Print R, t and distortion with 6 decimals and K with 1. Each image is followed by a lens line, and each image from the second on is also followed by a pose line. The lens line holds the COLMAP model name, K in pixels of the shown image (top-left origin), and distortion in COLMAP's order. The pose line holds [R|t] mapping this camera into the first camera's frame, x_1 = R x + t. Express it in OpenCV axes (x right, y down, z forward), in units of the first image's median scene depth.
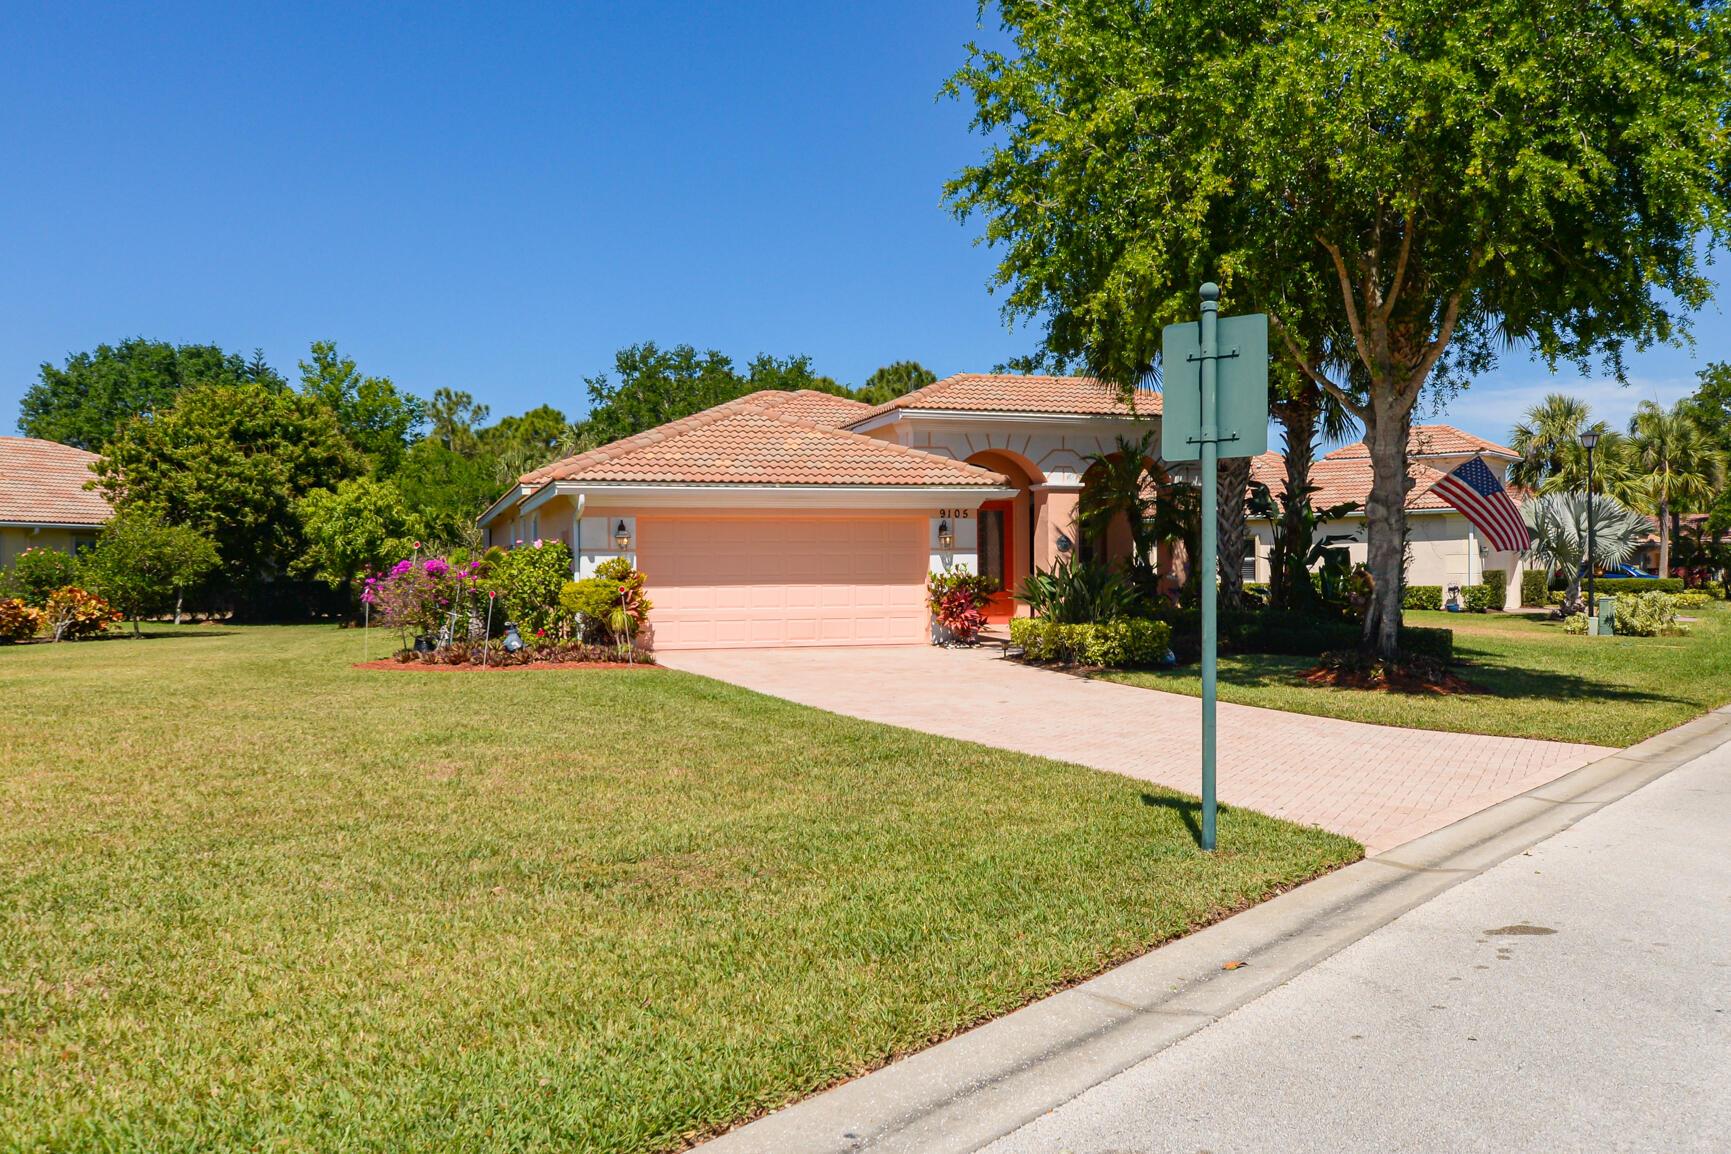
lens RADIAL K [[1495.3, 0, 861.3], [0, 1495.3, 574.1], [0, 0, 1]] dist [-0.013107, -0.013757]
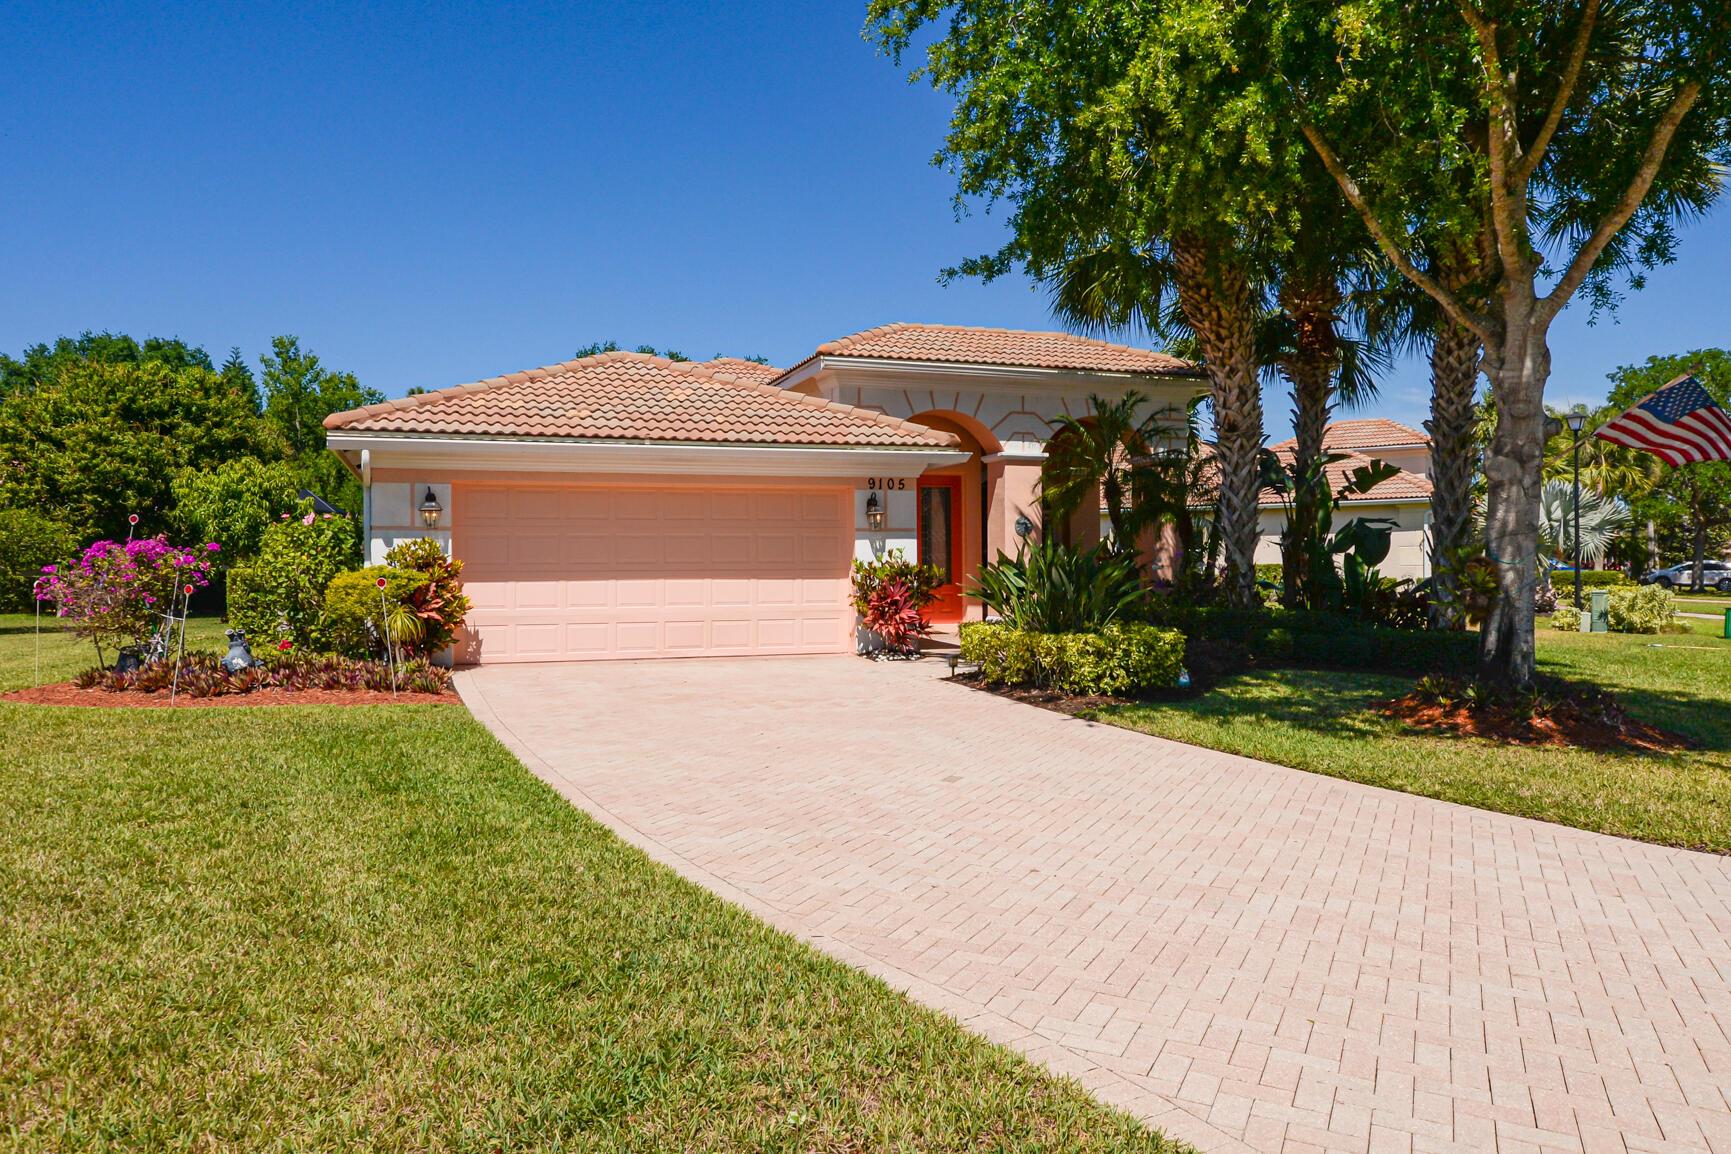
lens RADIAL K [[1244.4, 0, 867.8], [0, 1244.4, 578.1], [0, 0, 1]] dist [0.010956, 0.004071]
pose [[0.999471, 0.001815, 0.032459, 0.028141], [-0.002128, 0.999951, 0.009619, 0.001637], [-0.032440, -0.009683, 0.999427, 0.322145]]
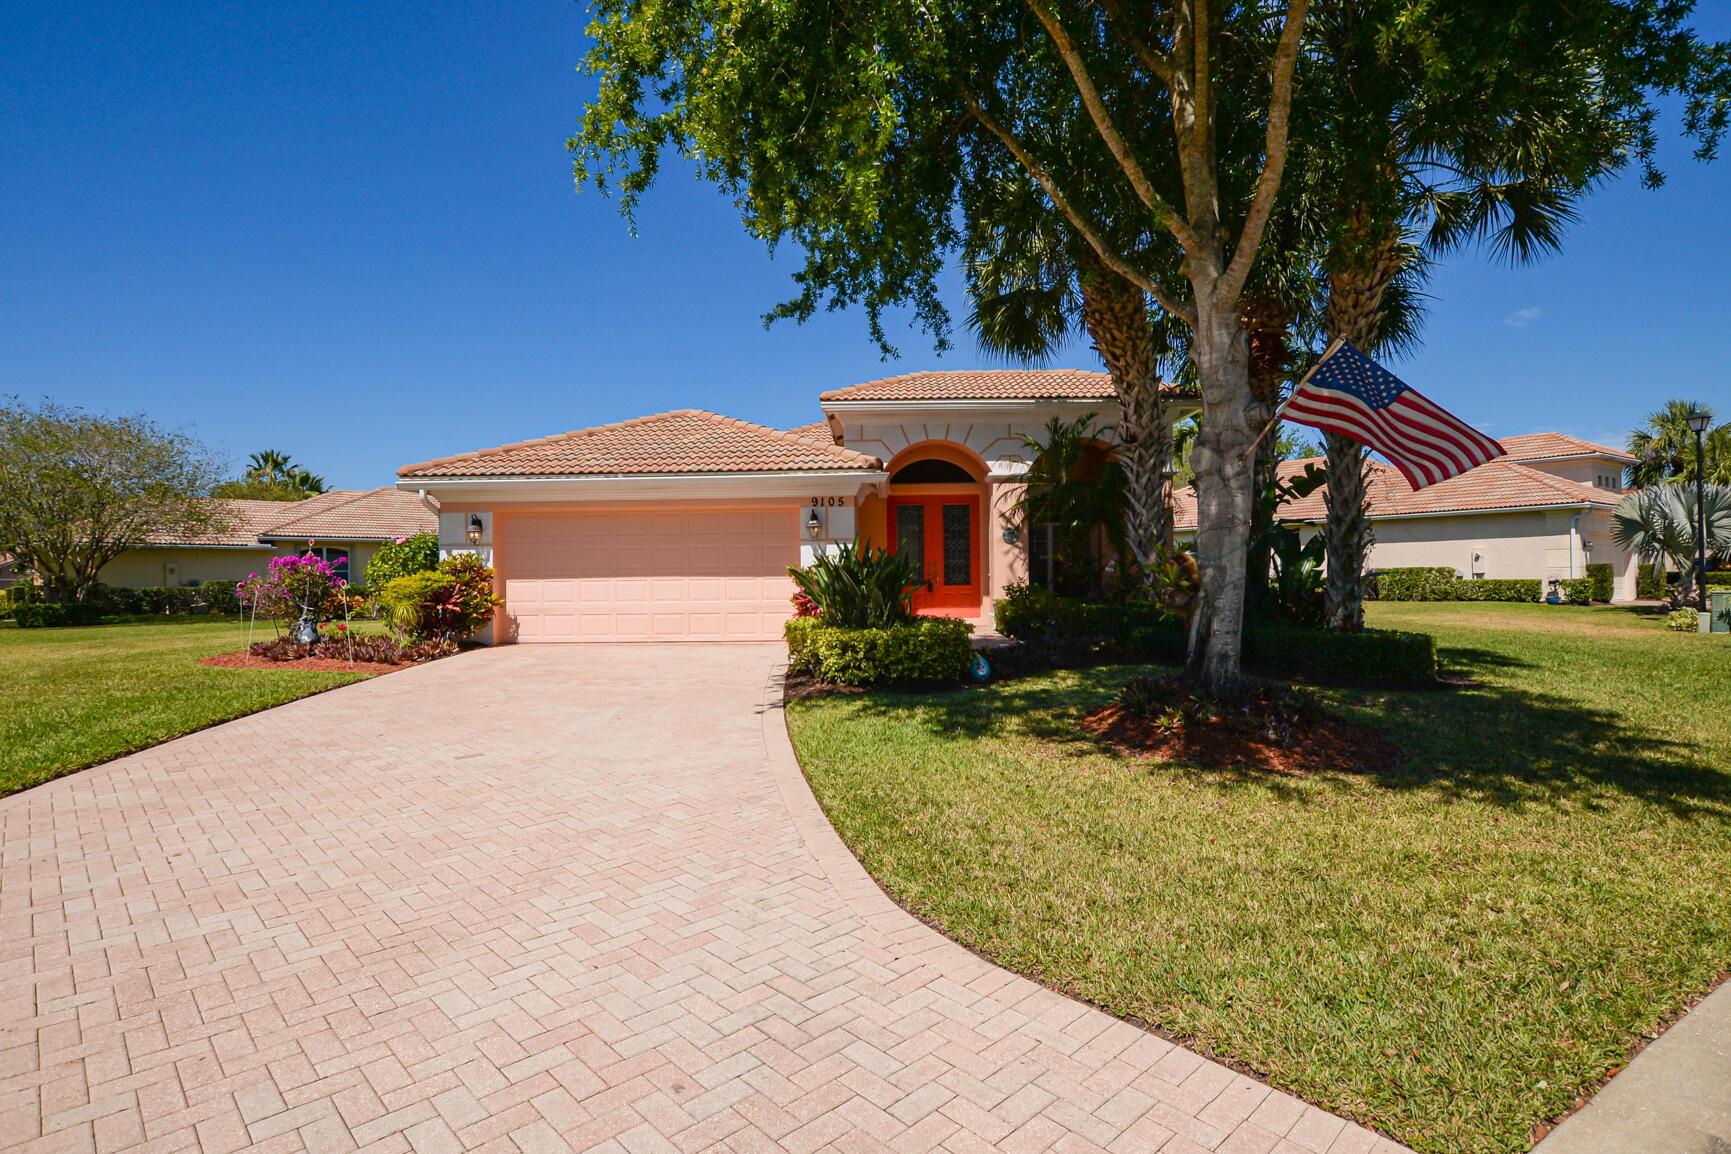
lens RADIAL K [[897.9, 0, 871.8], [0, 897.9, 570.8], [0, 0, 1]] dist [-0.030625, 0.000016]
pose [[0.945565, -0.004632, -0.325400, 0.242083], [0.003581, 0.999986, -0.003829, 0.004381], [0.325414, 0.002455, 0.945569, 0.430933]]
